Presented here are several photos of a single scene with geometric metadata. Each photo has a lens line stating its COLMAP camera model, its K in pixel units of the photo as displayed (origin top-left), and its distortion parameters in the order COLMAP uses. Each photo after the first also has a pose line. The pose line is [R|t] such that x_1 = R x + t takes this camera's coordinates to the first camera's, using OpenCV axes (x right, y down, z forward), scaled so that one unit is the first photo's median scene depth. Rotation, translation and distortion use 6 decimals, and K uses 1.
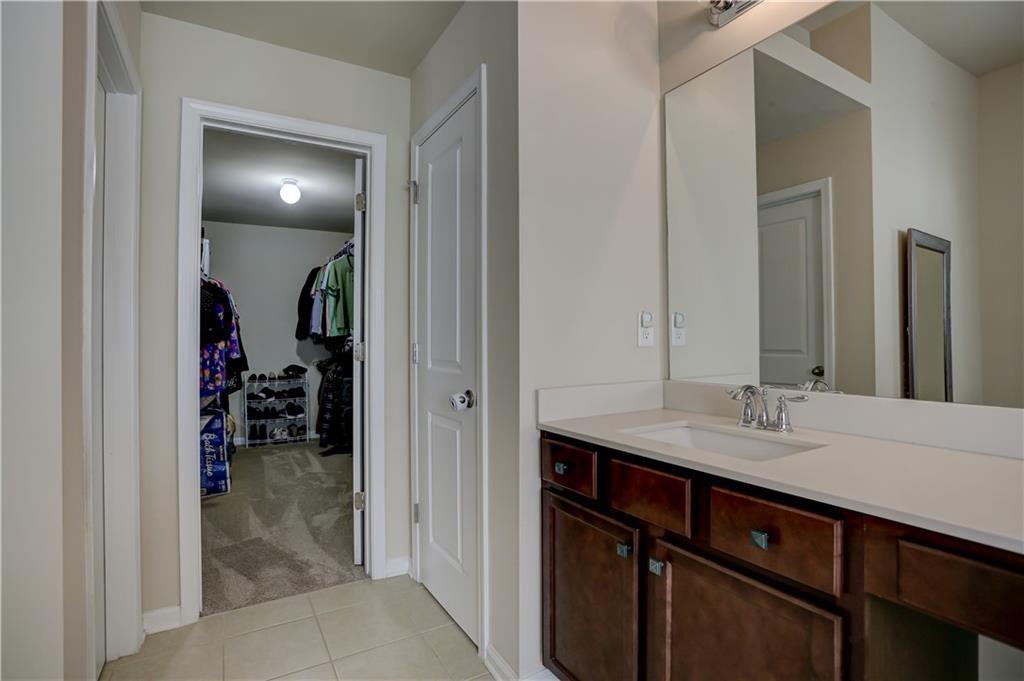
lens RADIAL K [[498.8, 0, 509.6], [0, 498.8, 341.5], [0, 0, 1]] dist [-0.053228, 0.002121]
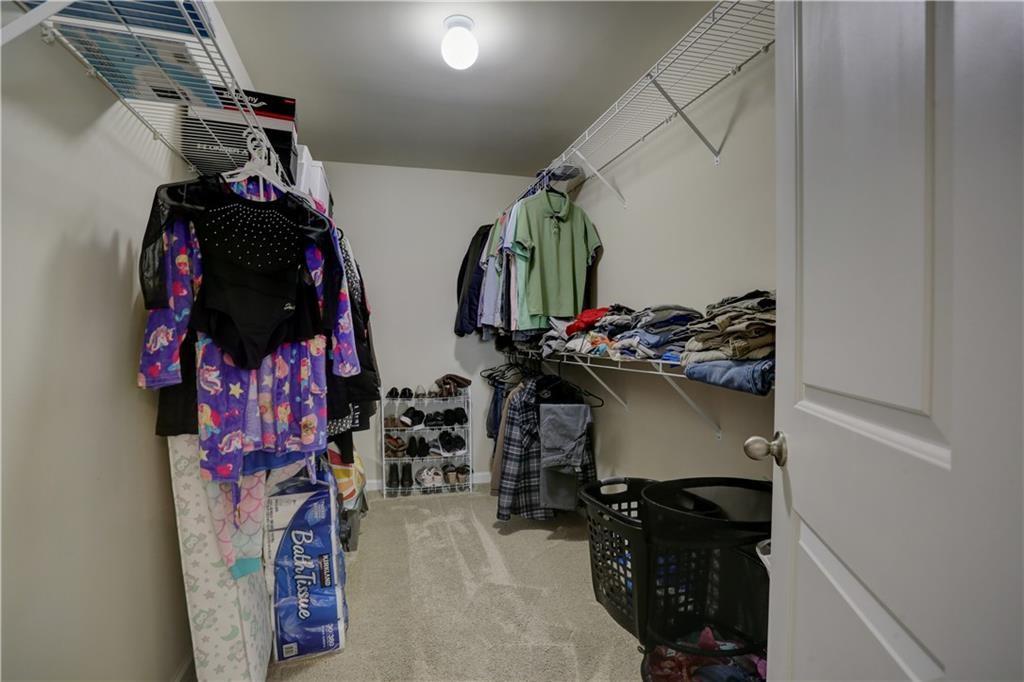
lens RADIAL K [[498.8, 0, 513.9], [0, 498.8, 340.9], [0, 0, 1]] dist [-0.053228, 0.002121]
pose [[0.968377, 0.005127, -0.249439, -0.209454], [-0.004613, 0.999986, 0.002645, 0.000797], [0.249449, -0.001411, 0.968387, 0.414864]]
